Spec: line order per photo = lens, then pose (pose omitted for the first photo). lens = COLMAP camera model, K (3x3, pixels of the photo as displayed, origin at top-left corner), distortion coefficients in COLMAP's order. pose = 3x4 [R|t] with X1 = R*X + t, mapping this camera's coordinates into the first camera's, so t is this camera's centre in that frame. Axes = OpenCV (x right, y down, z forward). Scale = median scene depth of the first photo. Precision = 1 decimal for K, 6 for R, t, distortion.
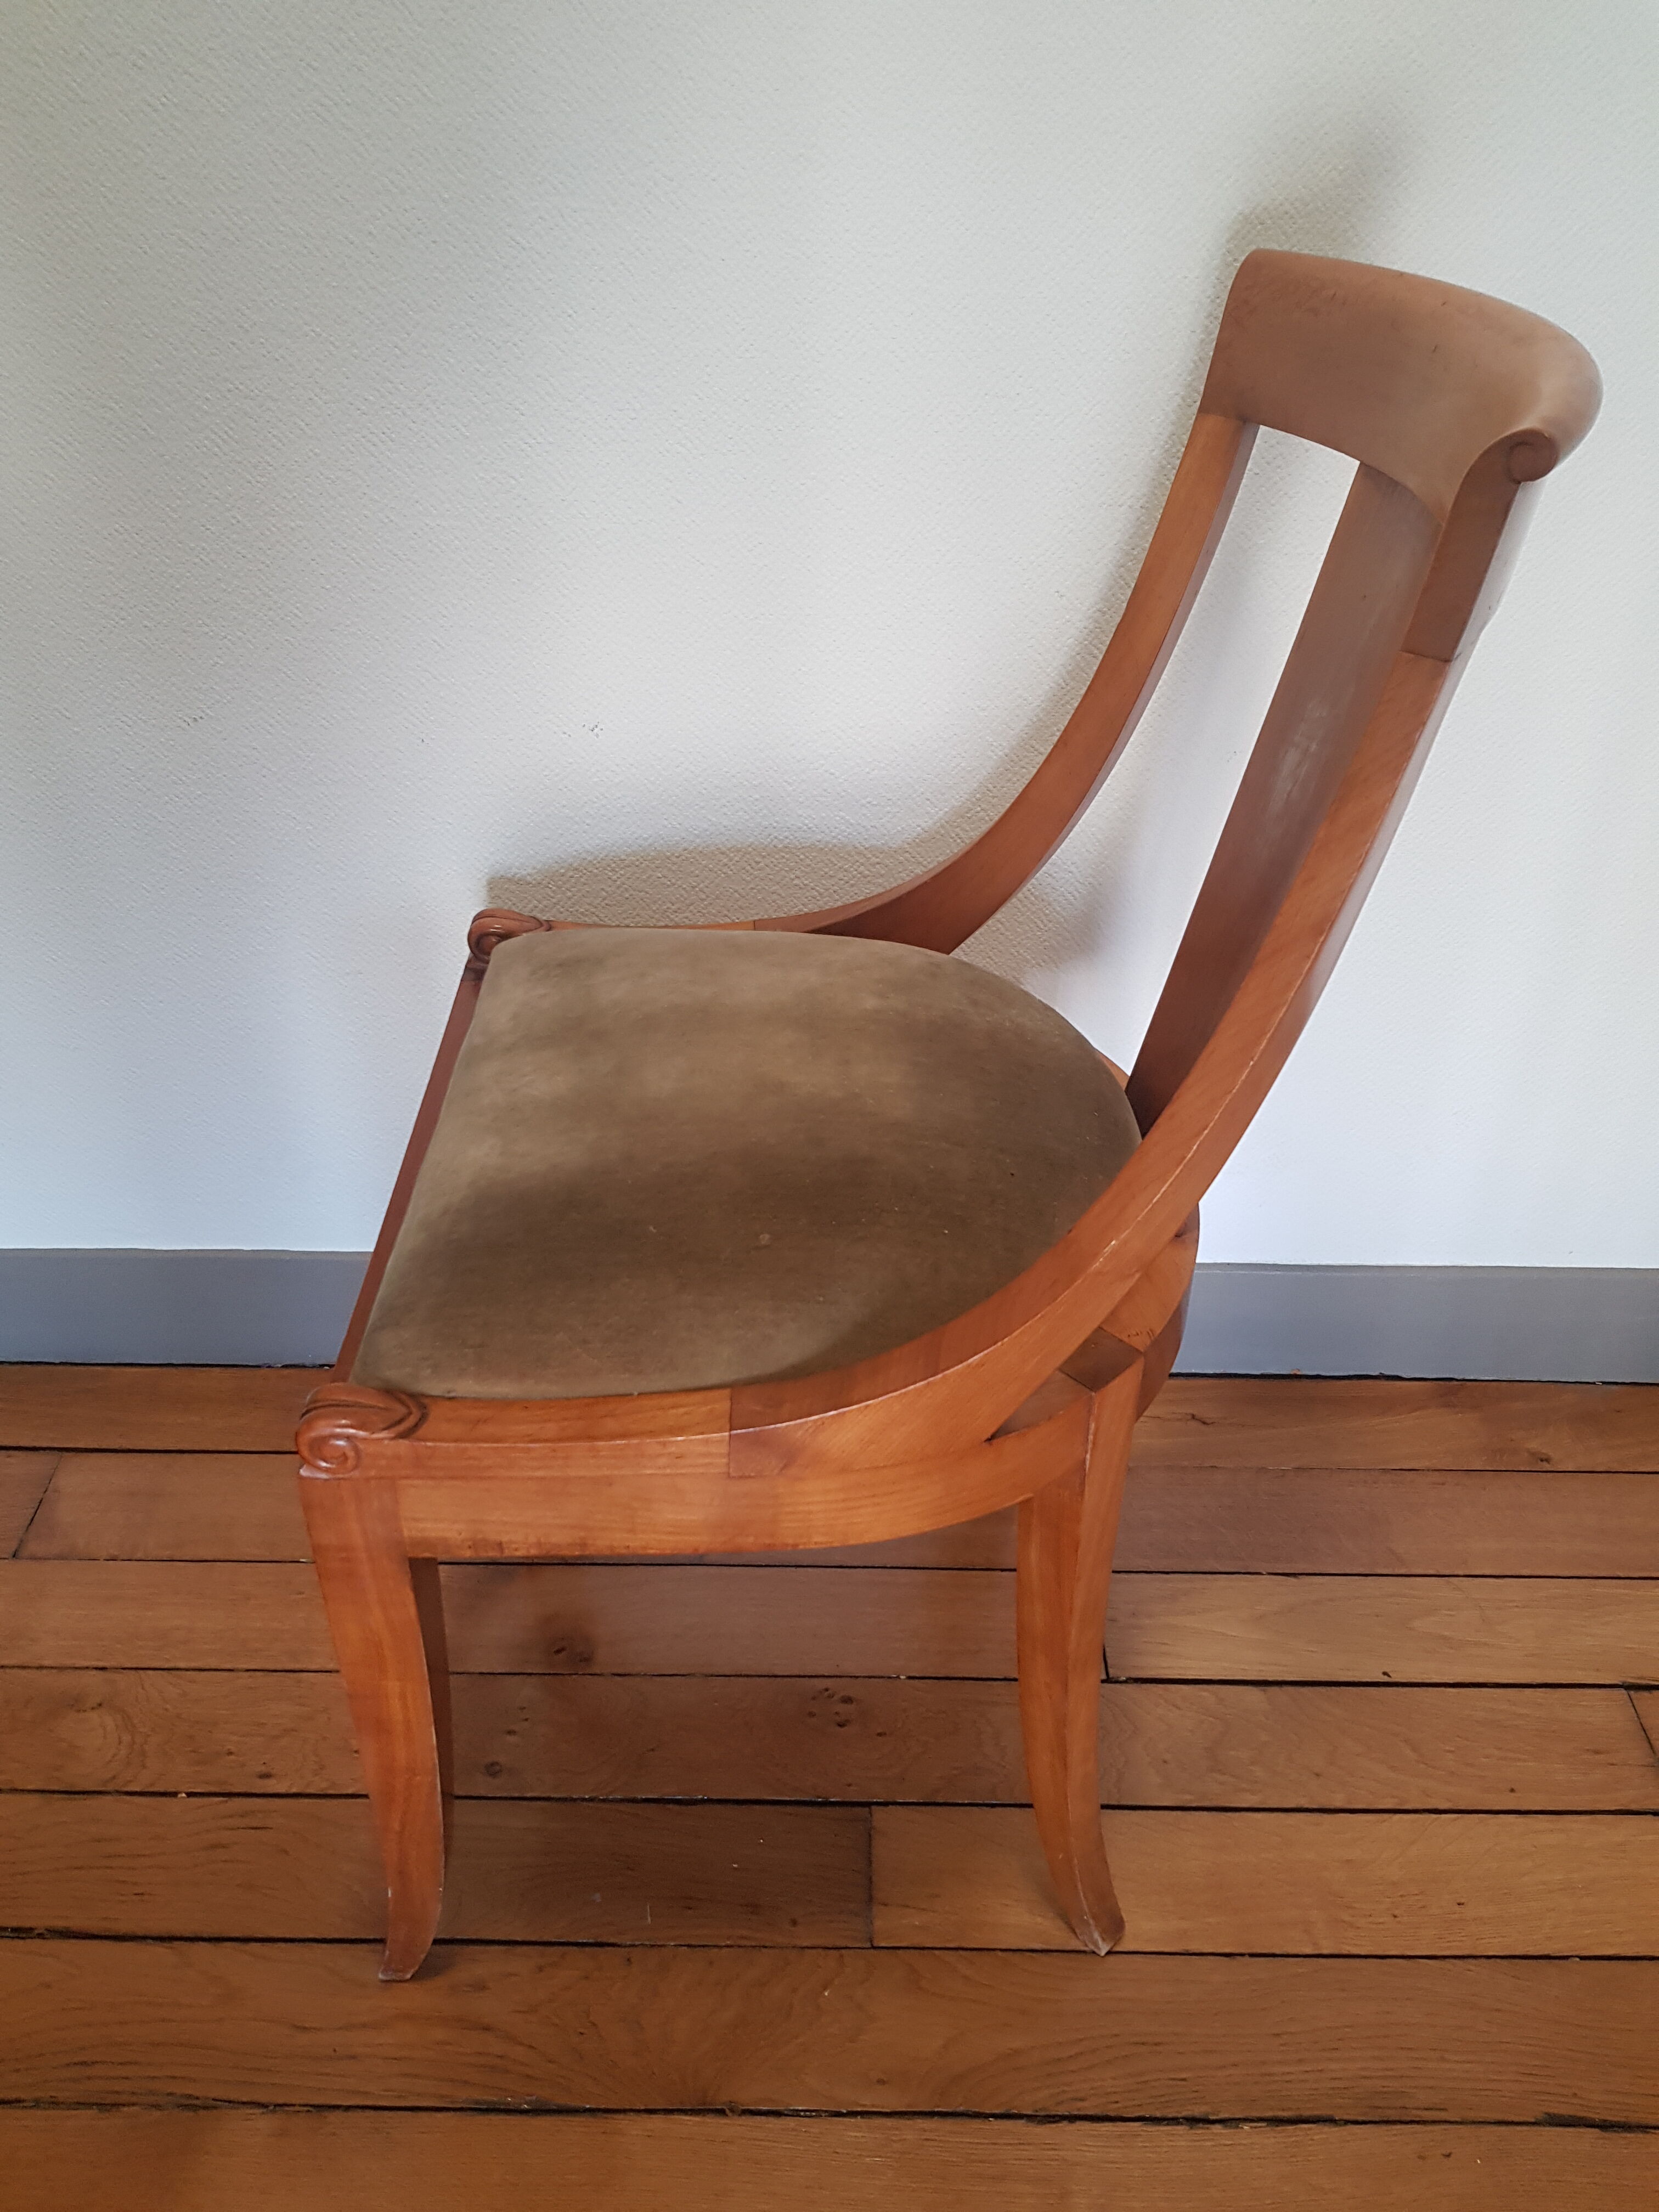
lens RADIAL K [[1702.0, 0, 839.4], [0, 1702.0, 1104.4], [0, 0, 1]] dist [0.050291, -0.073305]
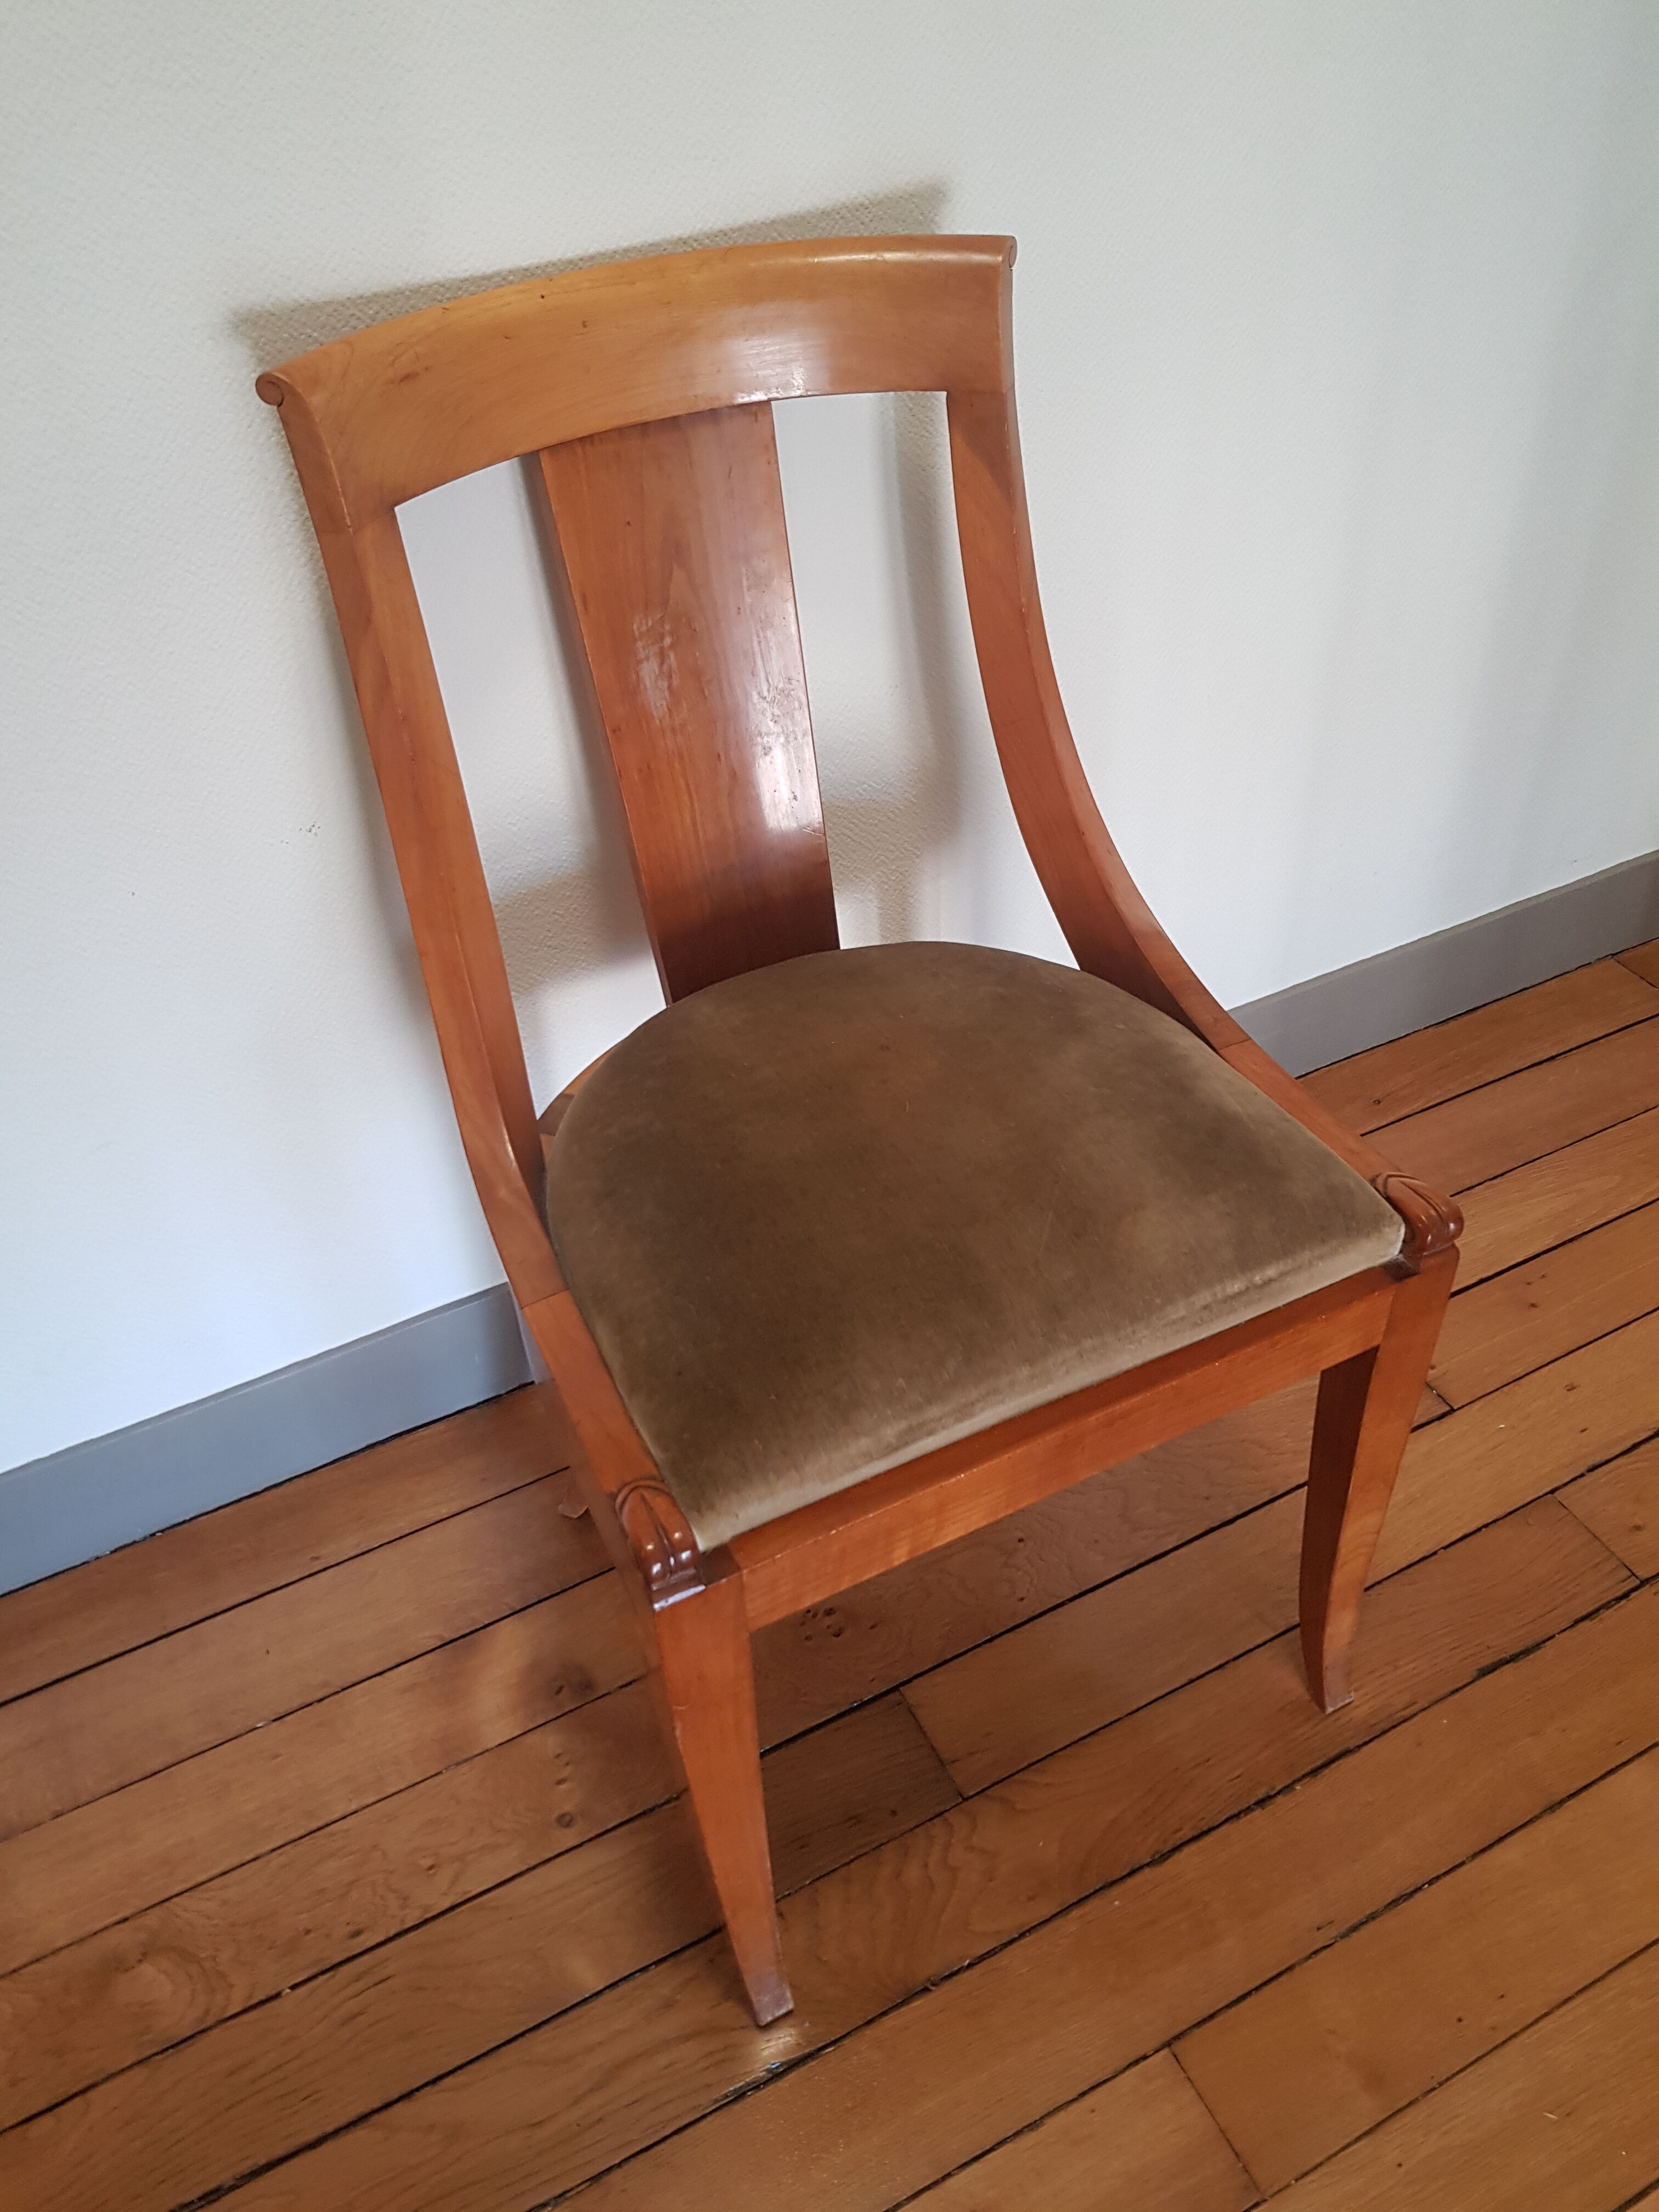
lens RADIAL K [[1678.8, 0, 847.3], [0, 1678.8, 1105.9], [0, 0, 1]] dist [0.067610, -0.101020]
pose [[0.885046, -0.336260, 0.321904, -0.239548], [0.298211, 0.940550, 0.162592, -0.140228], [-0.357440, -0.047906, 0.932706, -0.003829]]
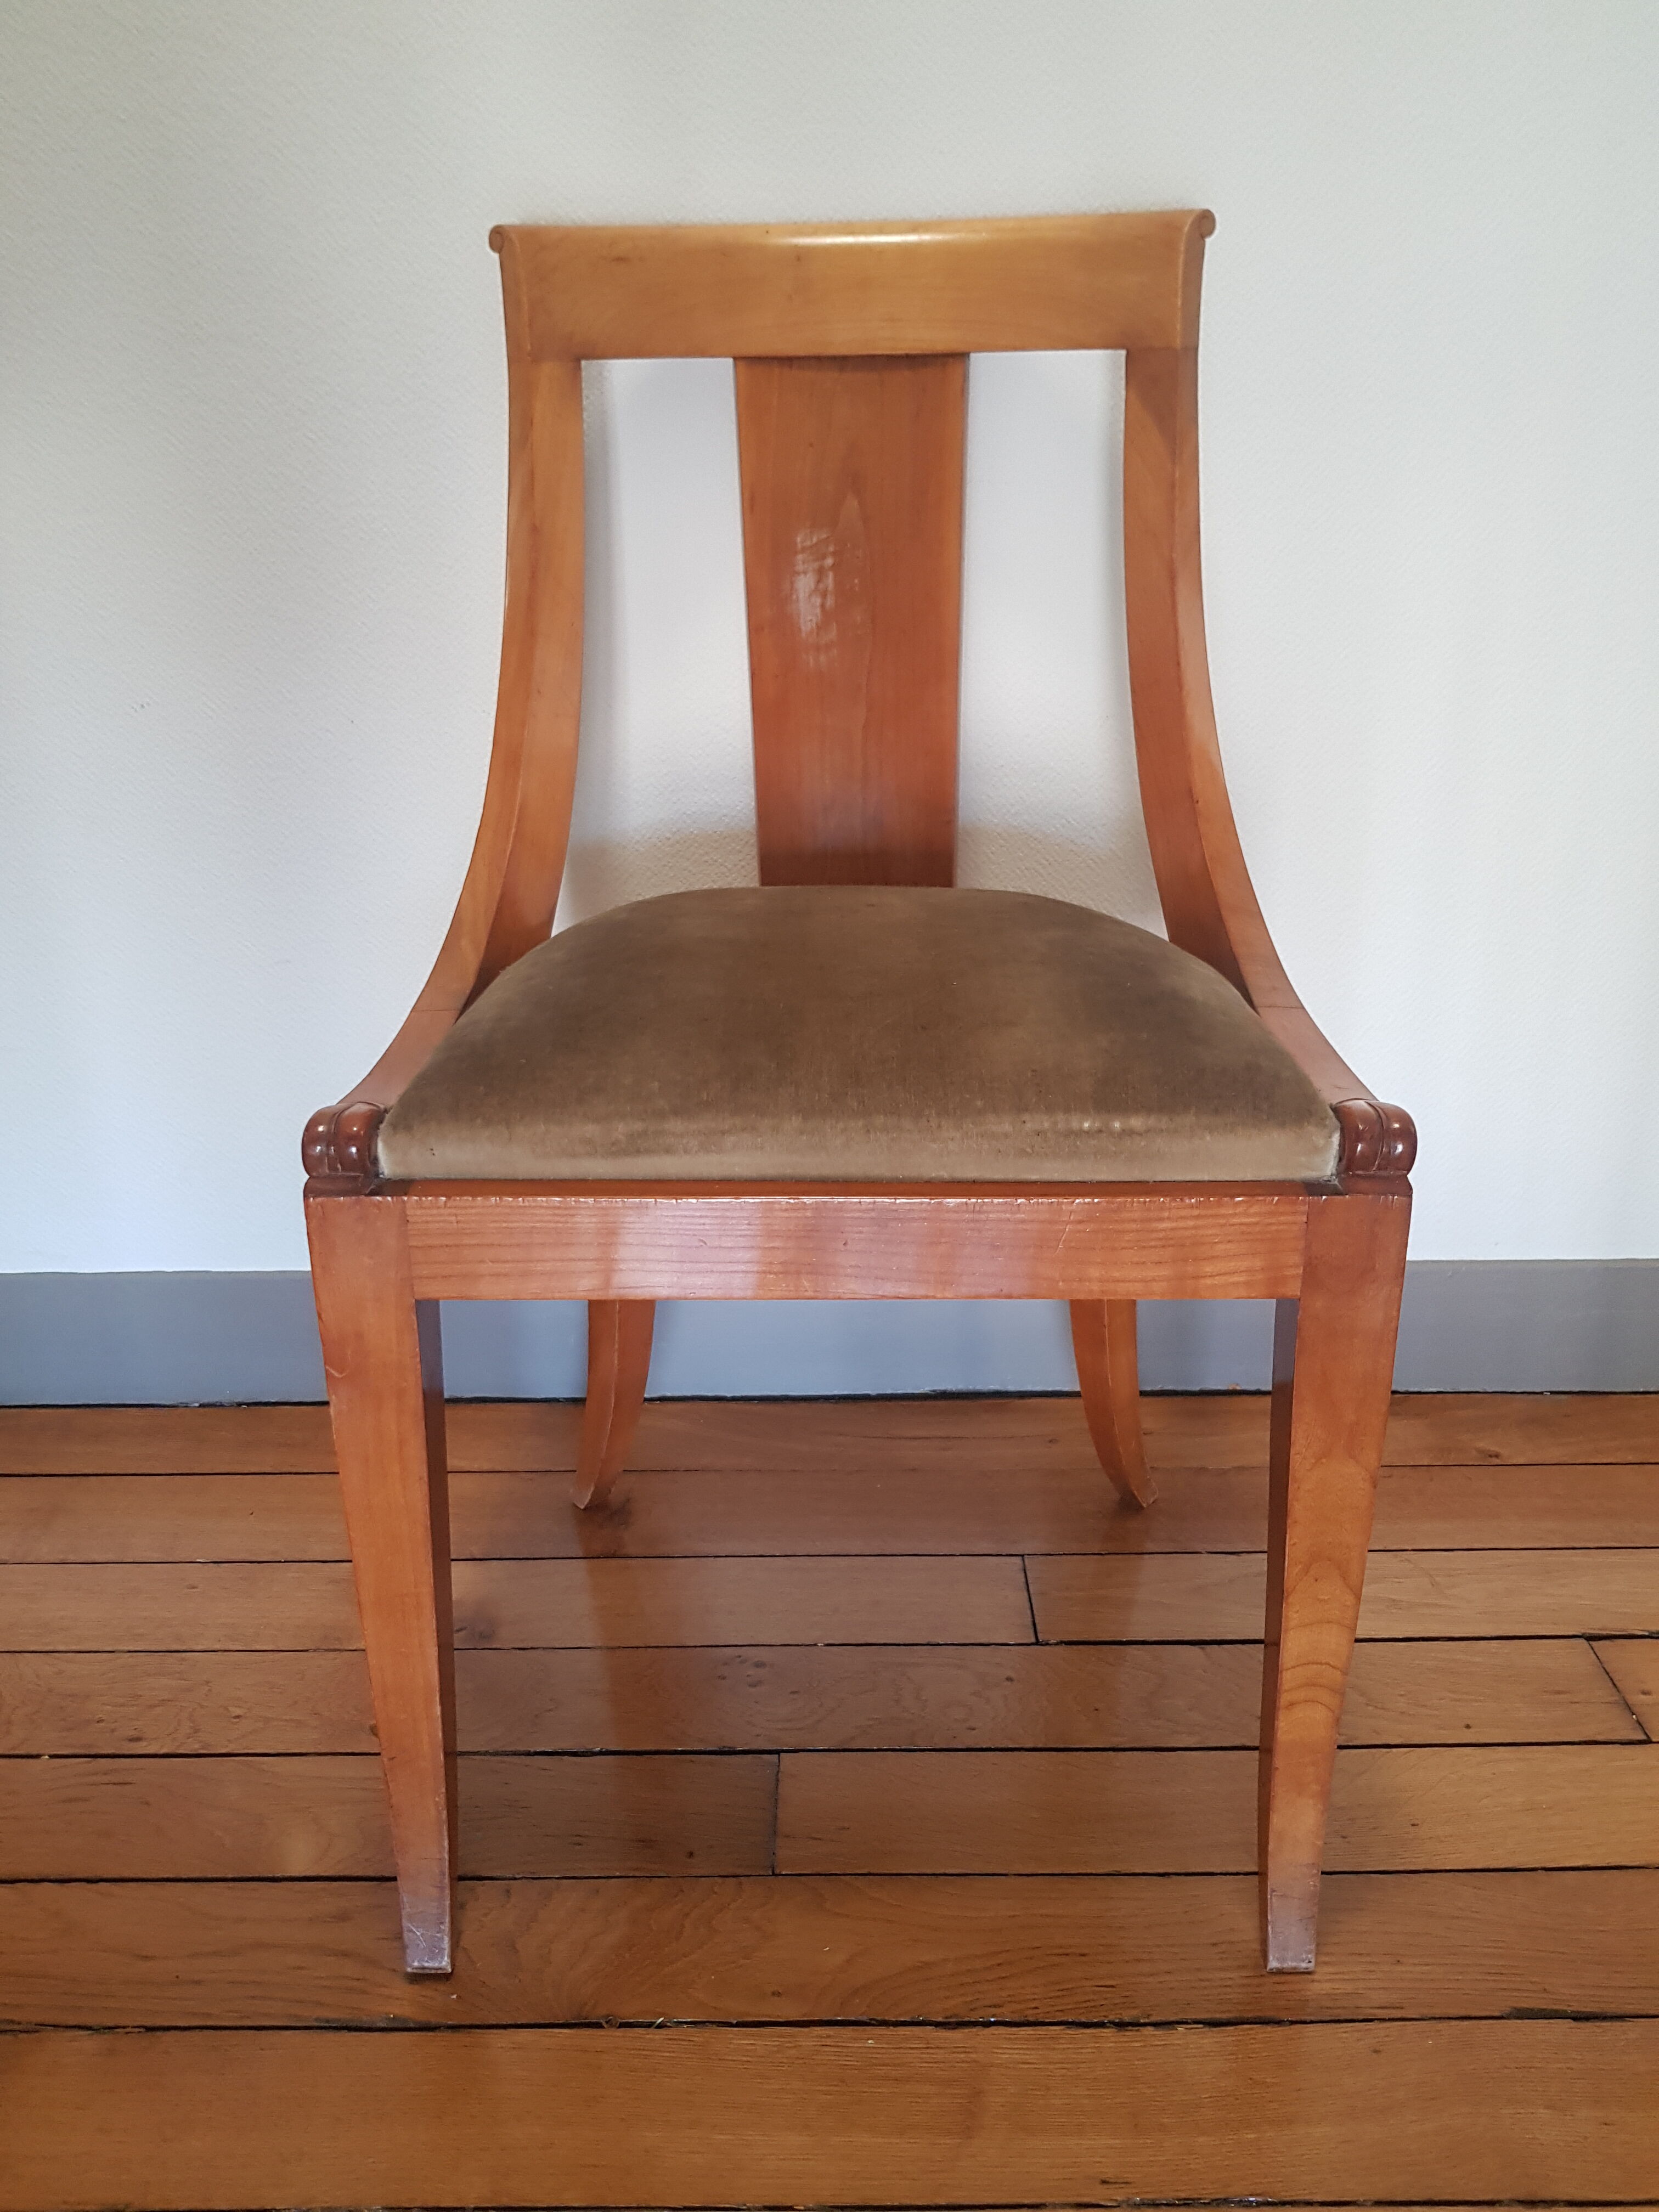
lens RADIAL K [[1702.0, 0, 839.4], [0, 1702.0, 1104.4], [0, 0, 1]] dist [0.050291, -0.073305]
pose [[0.999693, -0.024421, -0.004275, 0.063244], [0.022859, 0.974694, -0.222372, 0.272777], [0.009598, 0.222206, 0.974952, 0.011855]]
